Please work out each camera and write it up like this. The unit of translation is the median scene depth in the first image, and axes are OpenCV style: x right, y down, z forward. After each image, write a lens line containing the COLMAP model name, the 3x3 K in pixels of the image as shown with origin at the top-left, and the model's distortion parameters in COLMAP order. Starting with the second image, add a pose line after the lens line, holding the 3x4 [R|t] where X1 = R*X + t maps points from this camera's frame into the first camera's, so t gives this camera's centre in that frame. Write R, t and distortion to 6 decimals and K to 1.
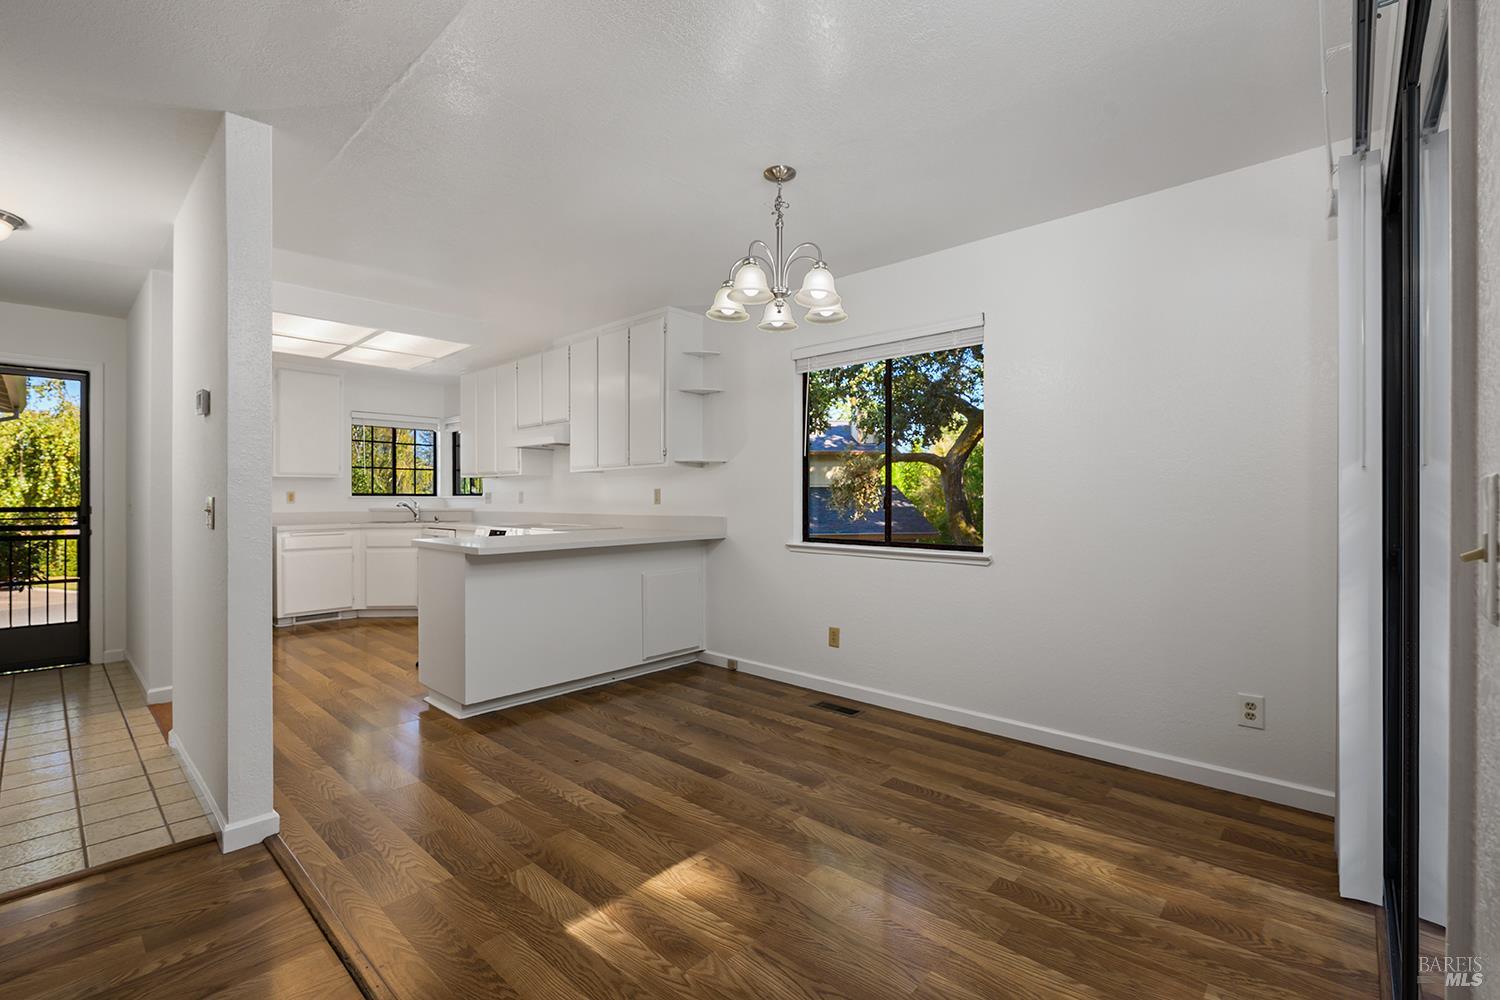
lens RADIAL K [[649.9, 0, 757.0], [0, 649.9, 500.7], [0, 0, 1]] dist [-0.021804, -0.000138]
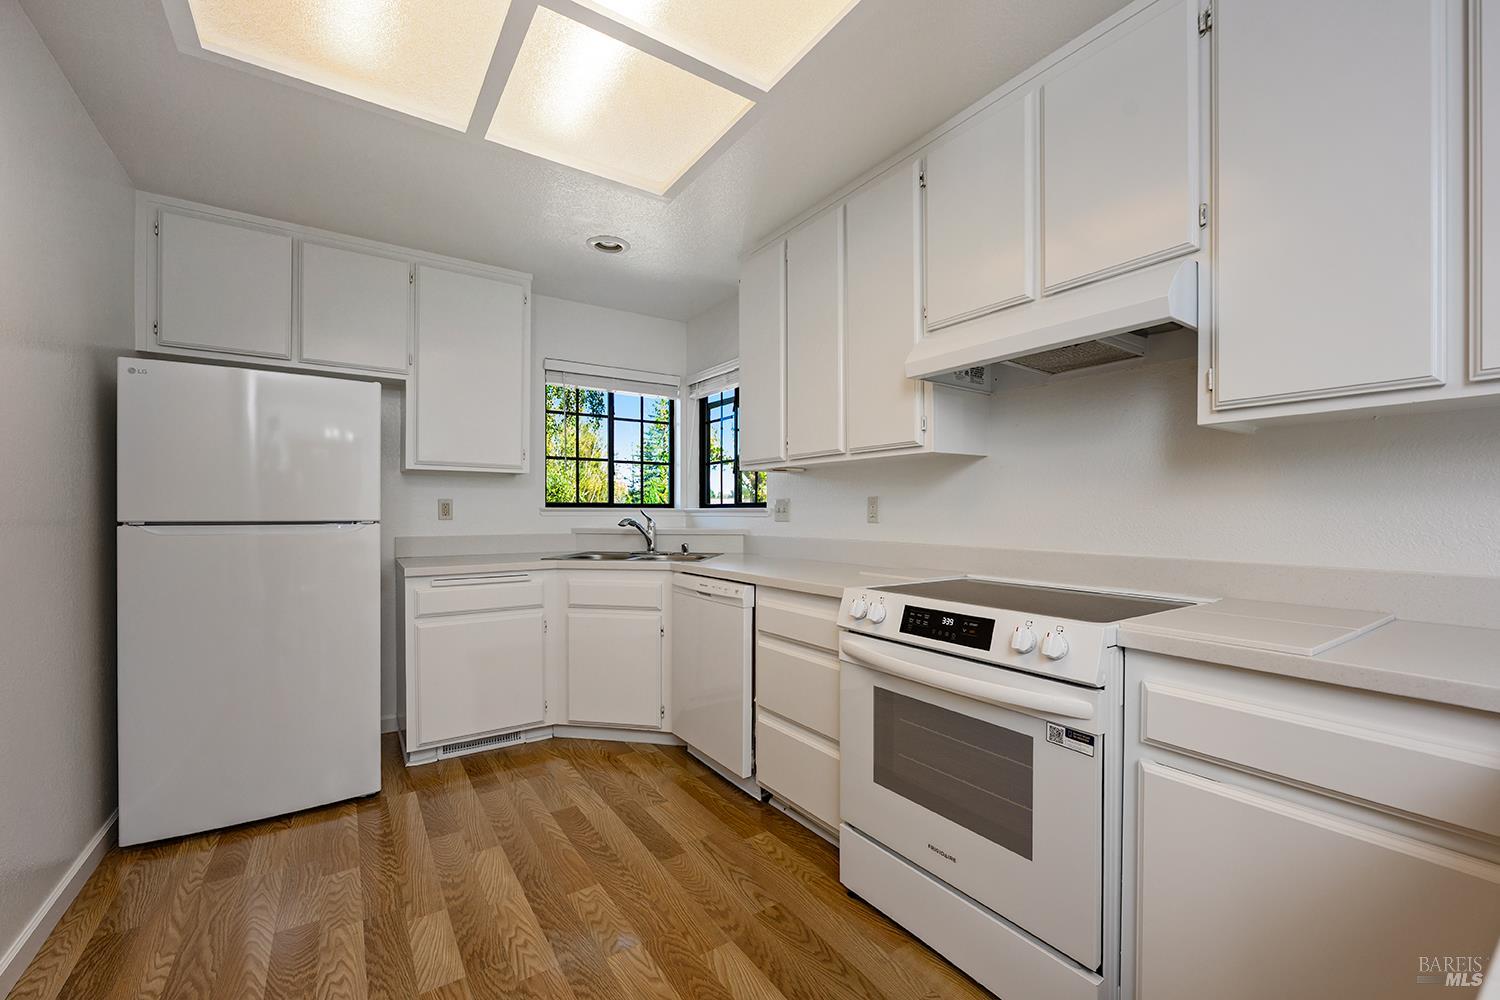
lens RADIAL K [[615.7, 0, 747.0], [0, 615.7, 506.7], [0, 0, 1]] dist [-0.001947, -0.000106]
pose [[0.970285, 0.001752, -0.241960, -0.306883], [-0.004515, 0.999931, -0.010867, -0.002467], [0.241924, 0.011636, 0.970225, 0.487842]]
